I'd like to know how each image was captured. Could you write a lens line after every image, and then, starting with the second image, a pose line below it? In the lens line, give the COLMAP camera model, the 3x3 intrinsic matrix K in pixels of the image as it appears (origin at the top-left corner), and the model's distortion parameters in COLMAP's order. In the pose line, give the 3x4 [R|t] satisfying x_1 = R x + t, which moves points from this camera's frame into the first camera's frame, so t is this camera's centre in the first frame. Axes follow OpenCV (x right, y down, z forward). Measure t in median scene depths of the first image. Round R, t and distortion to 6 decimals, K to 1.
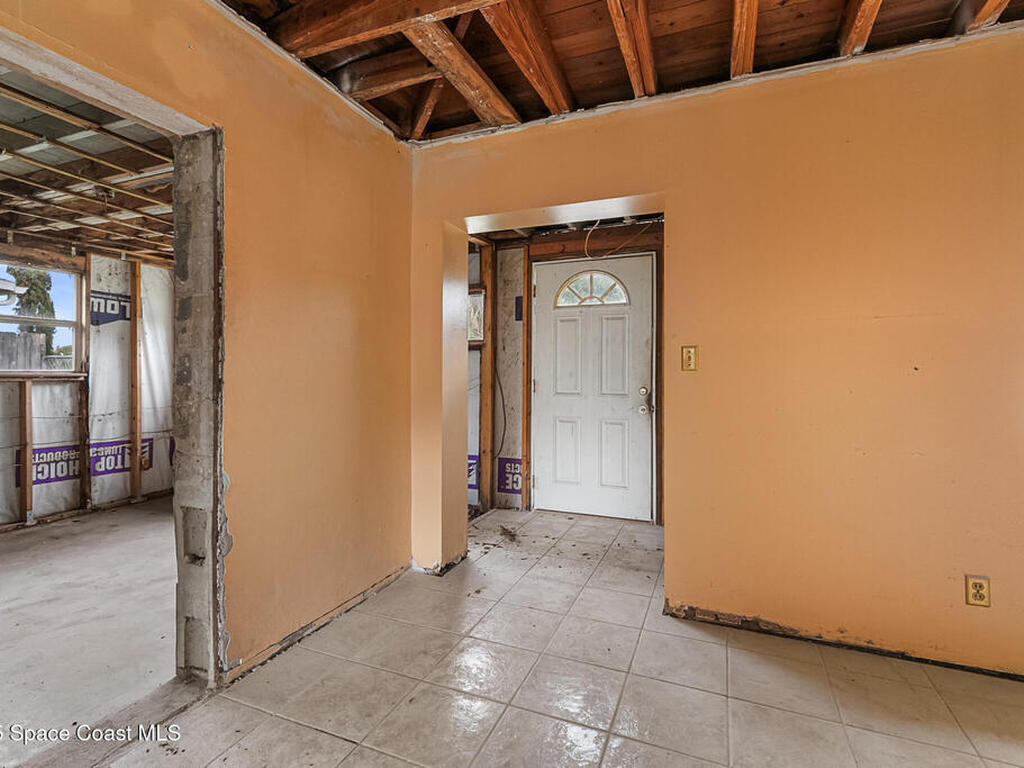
lens RADIAL K [[515.1, 0, 512.4], [0, 515.1, 376.4], [0, 0, 1]] dist [0.003661, -0.000202]
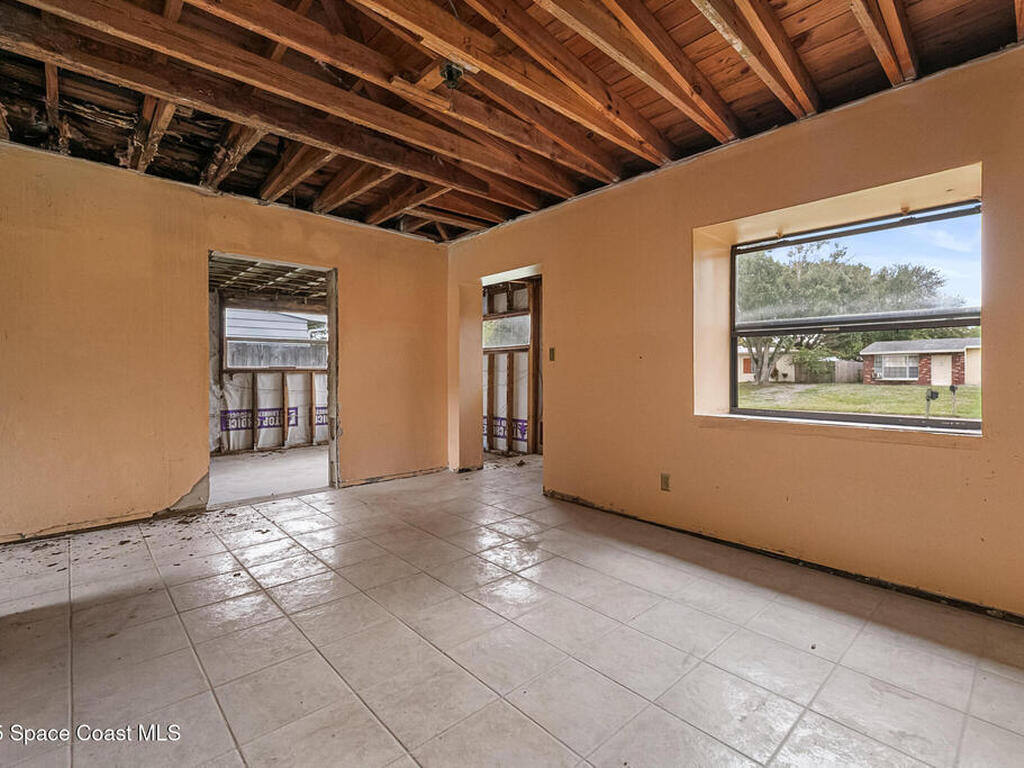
lens RADIAL K [[495.0, 0, 518.6], [0, 495.0, 378.5], [0, 0, 1]] dist [0.012904, 0.000312]
pose [[0.902262, 0.000356, -0.431187, 1.039446], [0.001391, 0.999992, 0.003735, 0.046544], [0.431185, -0.003970, 0.902255, -0.658463]]
